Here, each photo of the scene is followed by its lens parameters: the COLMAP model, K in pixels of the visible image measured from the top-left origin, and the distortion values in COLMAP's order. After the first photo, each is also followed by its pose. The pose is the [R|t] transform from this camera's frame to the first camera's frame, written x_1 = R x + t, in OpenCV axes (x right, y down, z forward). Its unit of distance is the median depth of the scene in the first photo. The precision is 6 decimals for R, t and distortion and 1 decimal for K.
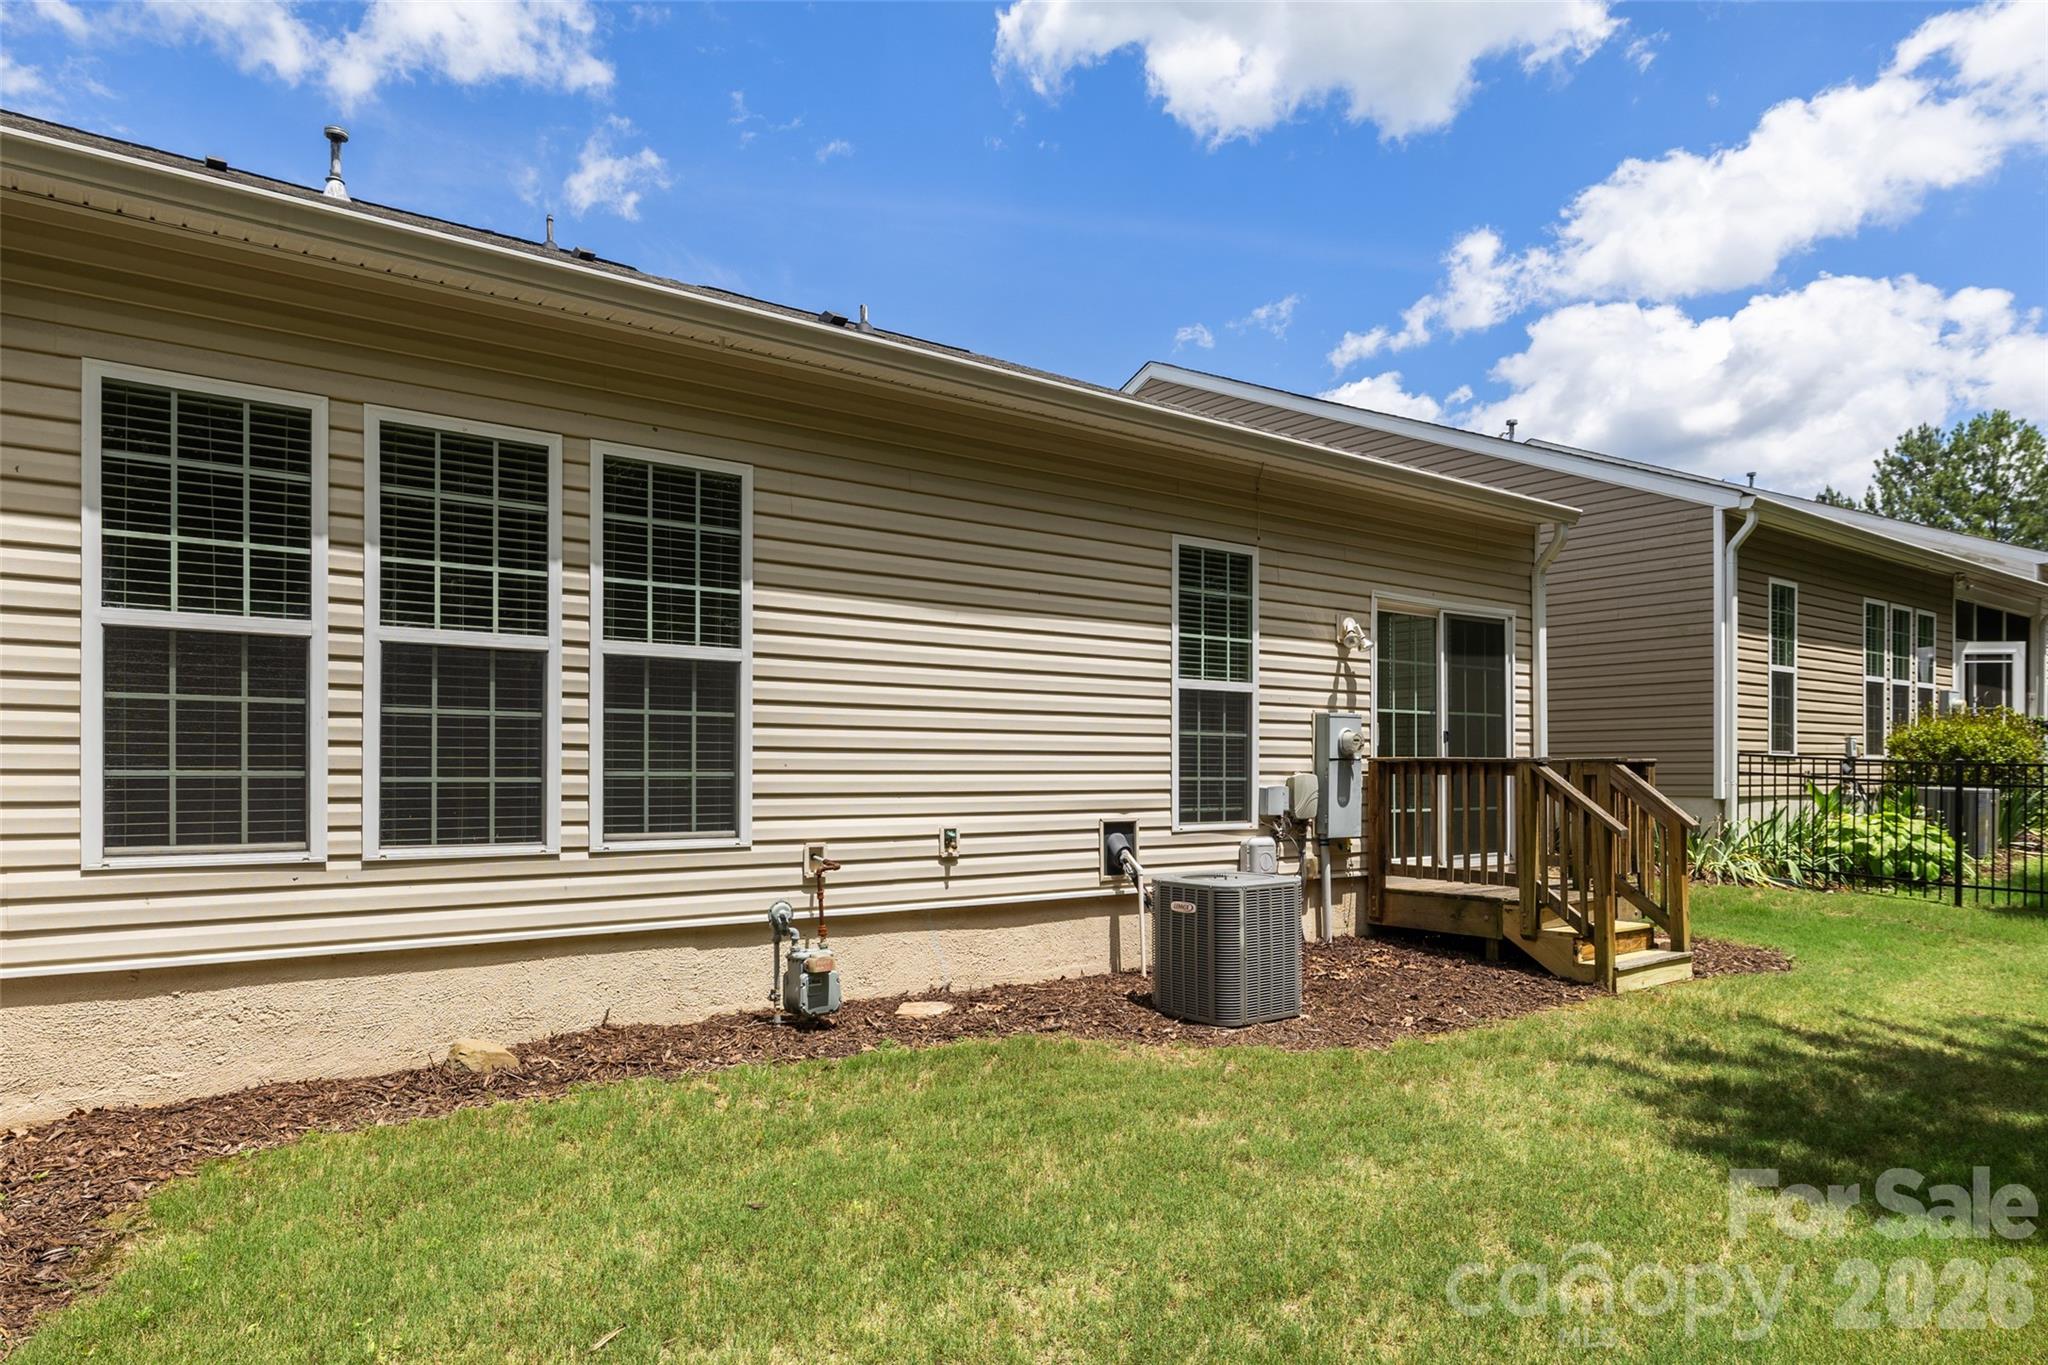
lens RADIAL K [[1306.3, 0, 1023.0], [0, 1306.3, 767.5], [0, 0, 1]] dist [-0.000290, 0.000549]
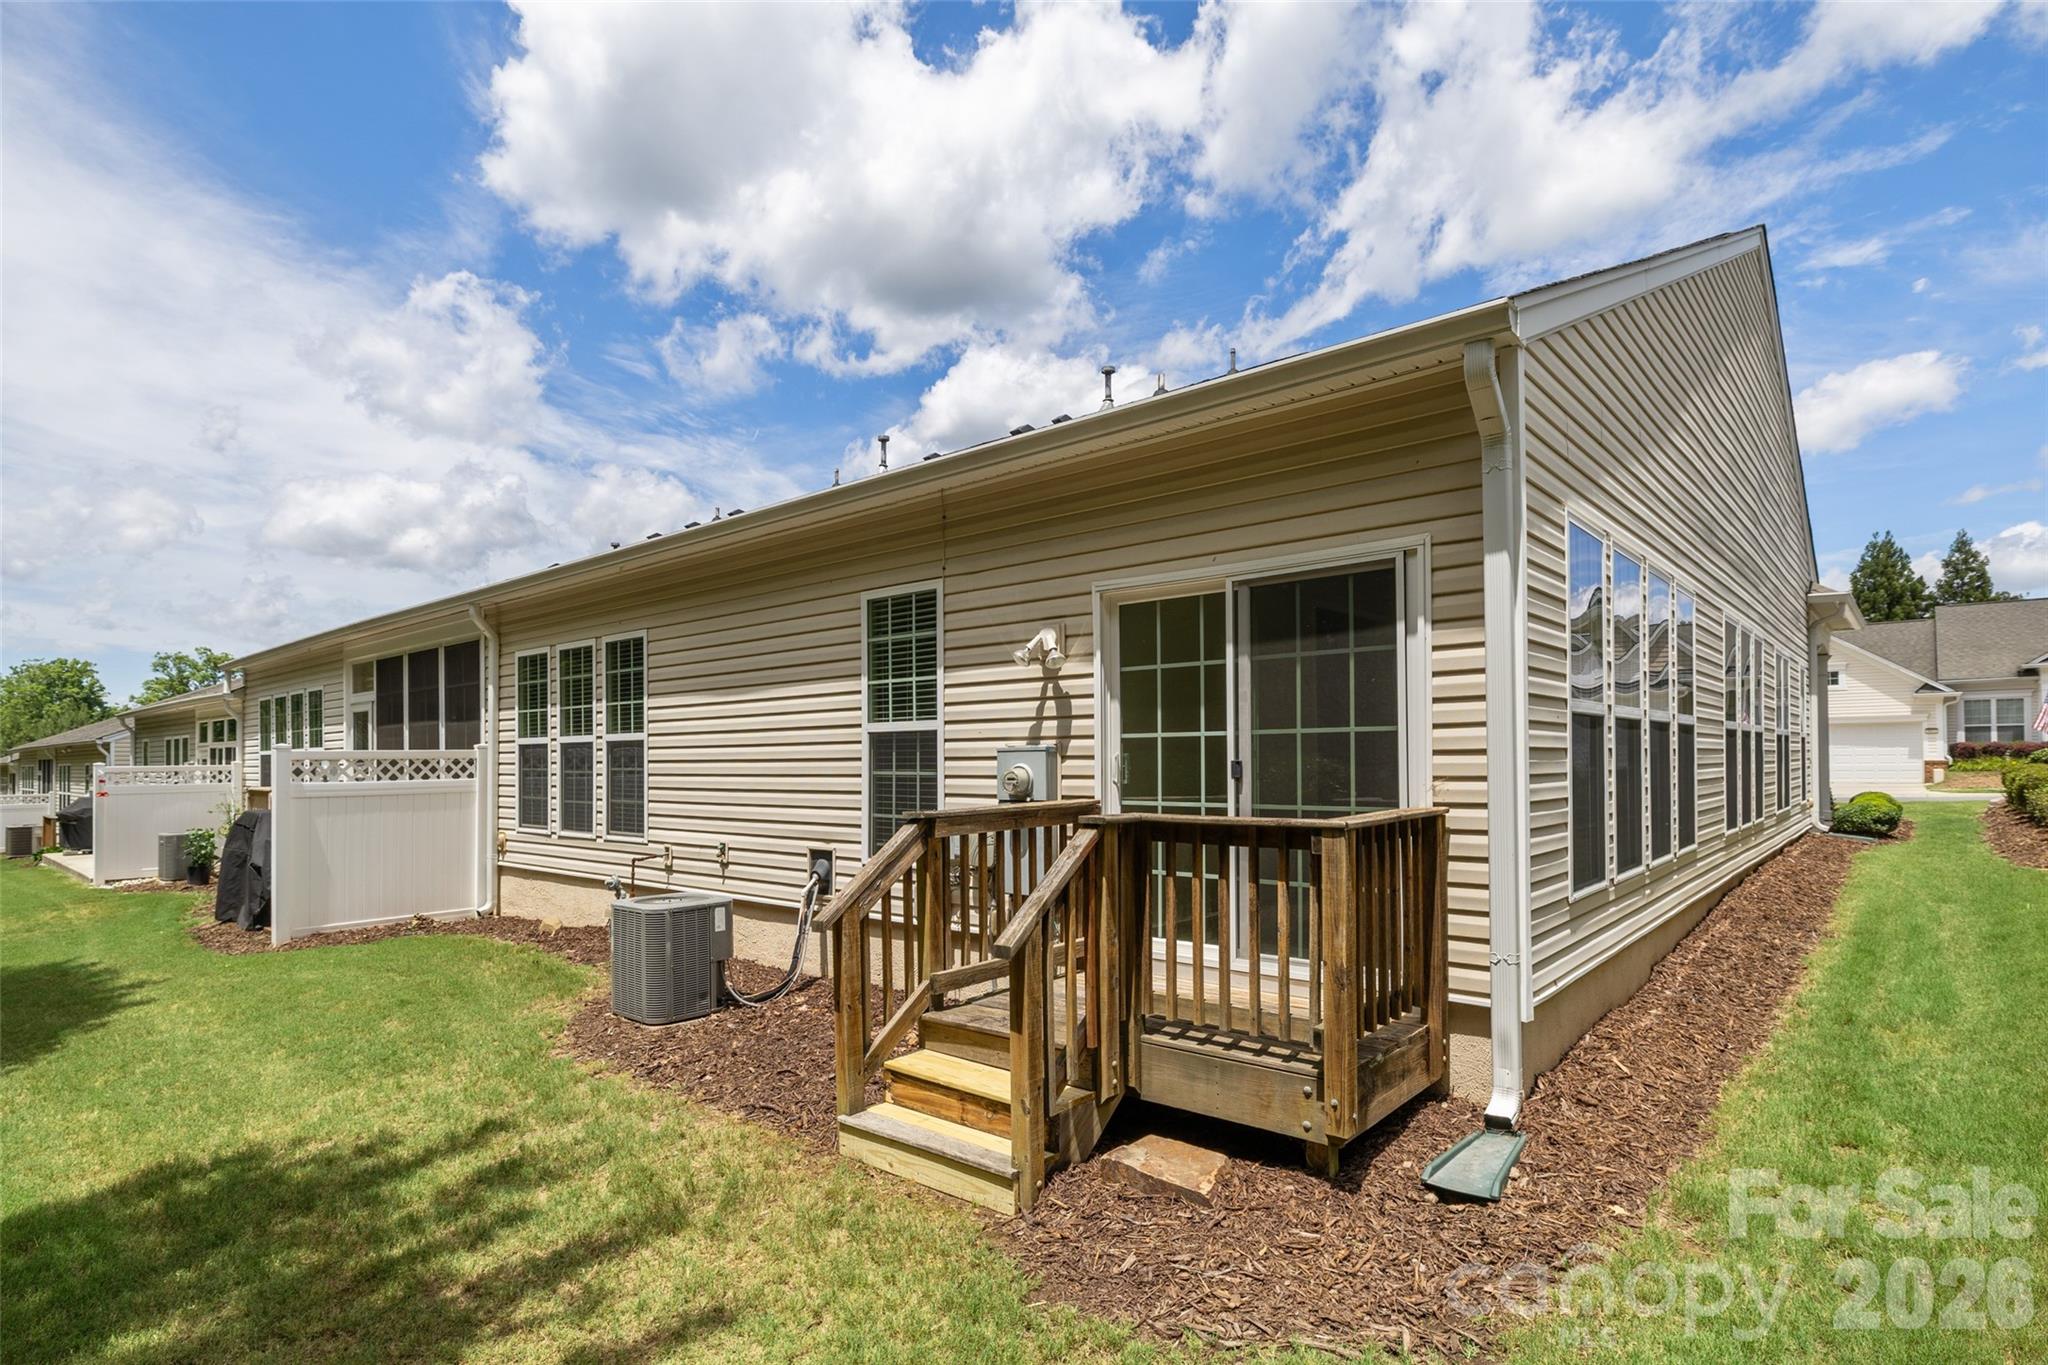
lens RADIAL K [[1013.5, 0, 1025.6], [0, 1013.5, 764.8], [0, 0, 1]] dist [-0.001416, -0.000149]
pose [[0.199208, -0.005742, -0.979940, 1.193398], [0.006107, 0.999971, -0.004618, -0.035384], [0.979938, -0.005065, 0.199237, 1.177592]]
